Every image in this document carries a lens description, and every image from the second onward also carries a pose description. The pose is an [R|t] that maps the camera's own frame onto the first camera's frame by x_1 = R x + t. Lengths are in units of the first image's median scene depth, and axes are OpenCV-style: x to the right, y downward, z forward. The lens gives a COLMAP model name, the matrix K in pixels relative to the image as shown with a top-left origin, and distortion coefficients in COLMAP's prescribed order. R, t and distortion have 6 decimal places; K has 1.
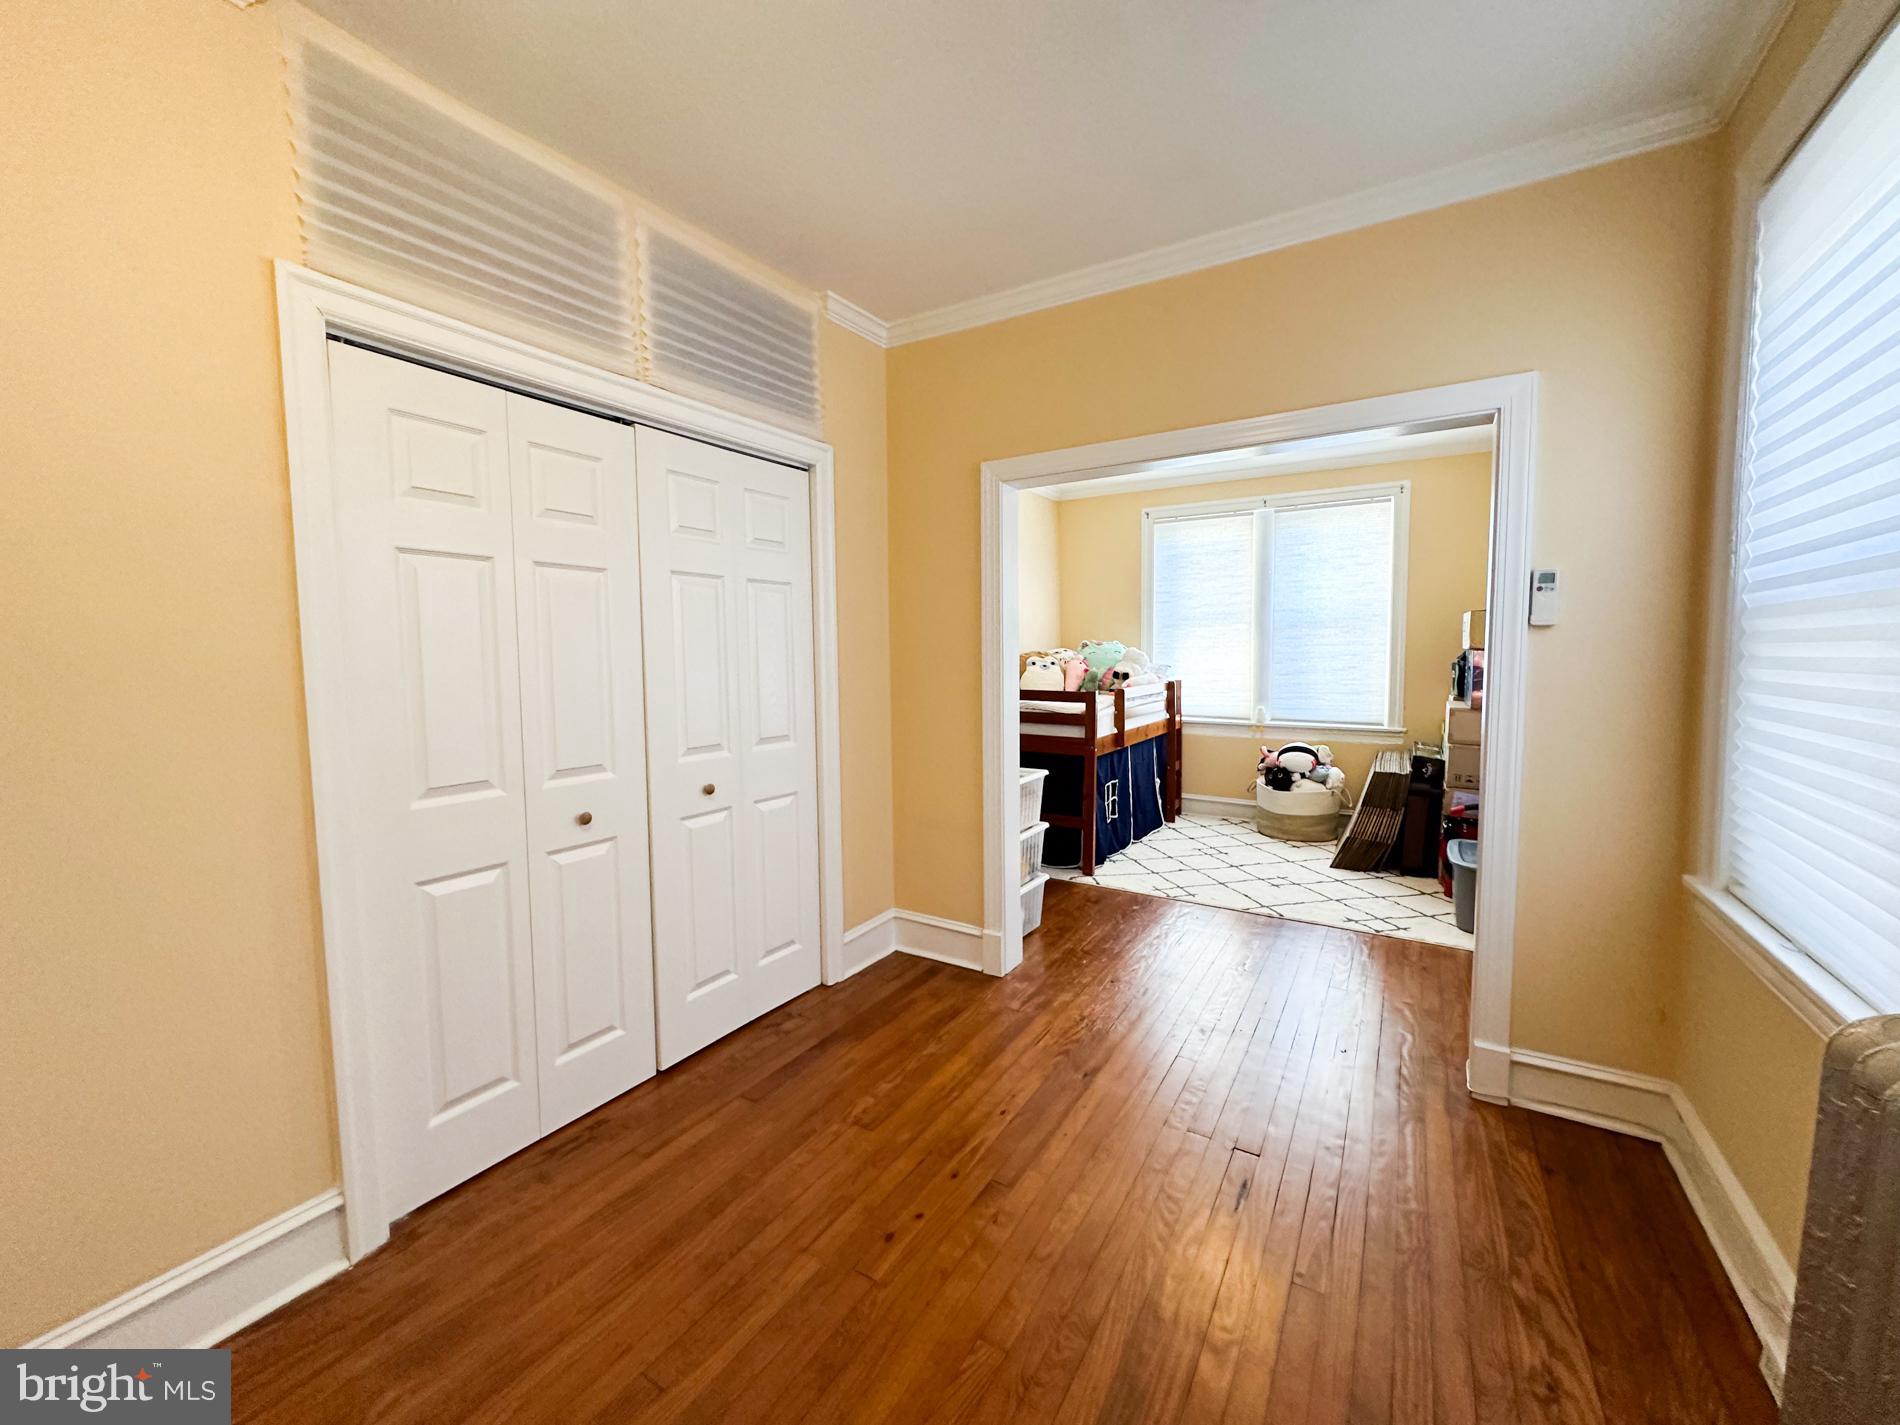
lens RADIAL K [[751.0, 0, 954.8], [0, 751.0, 711.7], [0, 0, 1]] dist [-0.000404, 0.001125]
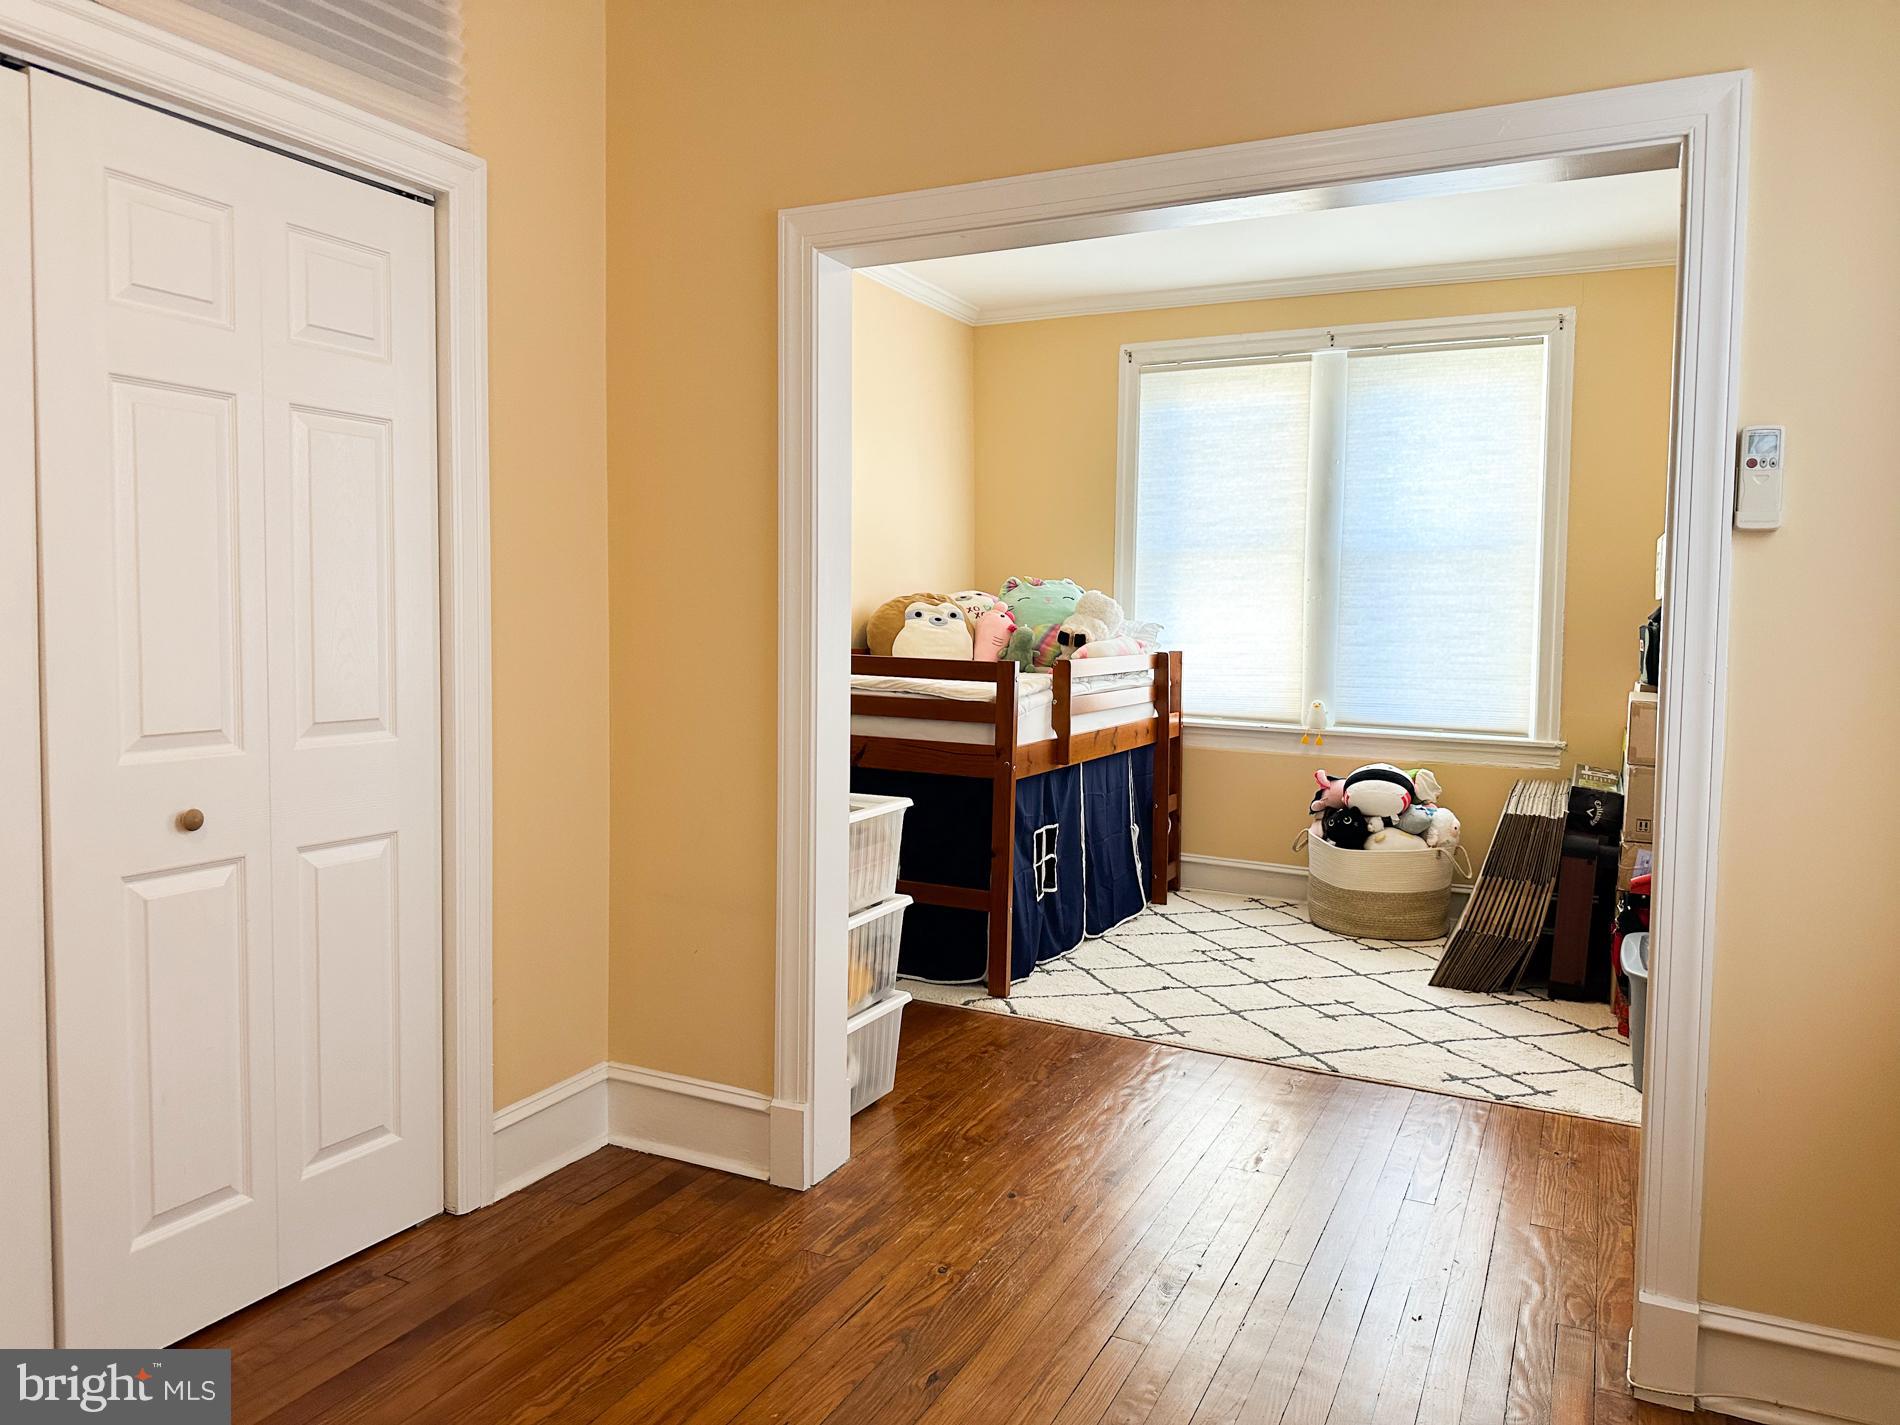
lens RADIAL K [[1326.9, 0, 956.2], [0, 1326.9, 697.0], [0, 0, 1]] dist [0.063240, -0.075138]
pose [[0.995095, 0.018054, 0.097268, 0.056144], [-0.016406, 0.999708, -0.017722, 0.019050], [-0.097559, 0.016039, 0.995100, 0.043296]]
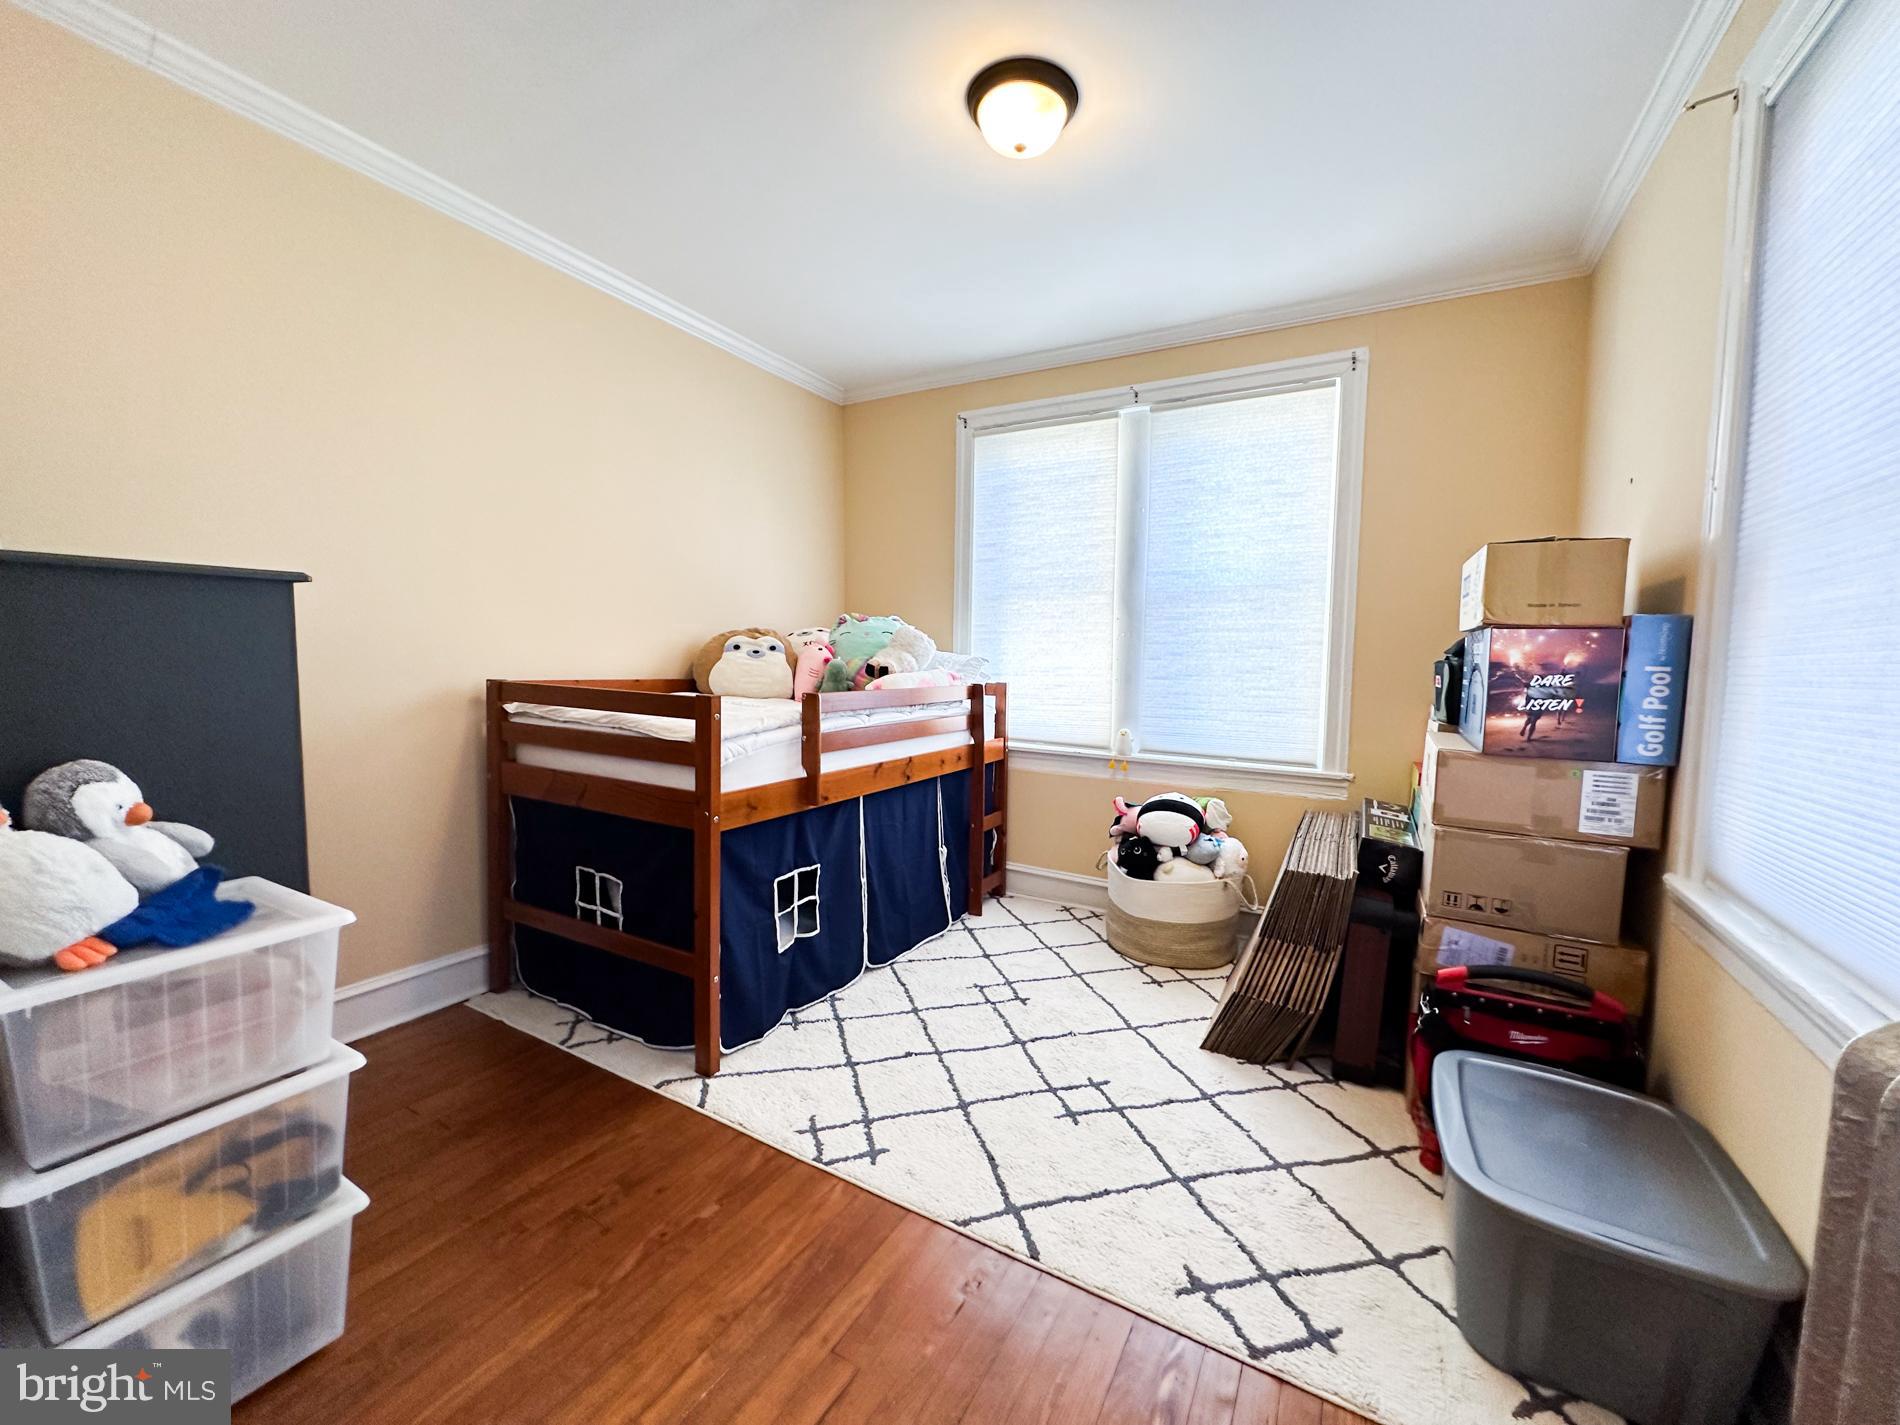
lens RADIAL K [[751.0, 0, 958.3], [0, 751.0, 711.7], [0, 0, 1]] dist [-0.000404, 0.001125]
pose [[0.998582, 0.024628, 0.047191, 0.355614], [-0.024319, 0.999679, -0.007115, -0.019440], [-0.047351, 0.005958, 0.998861, 0.575341]]
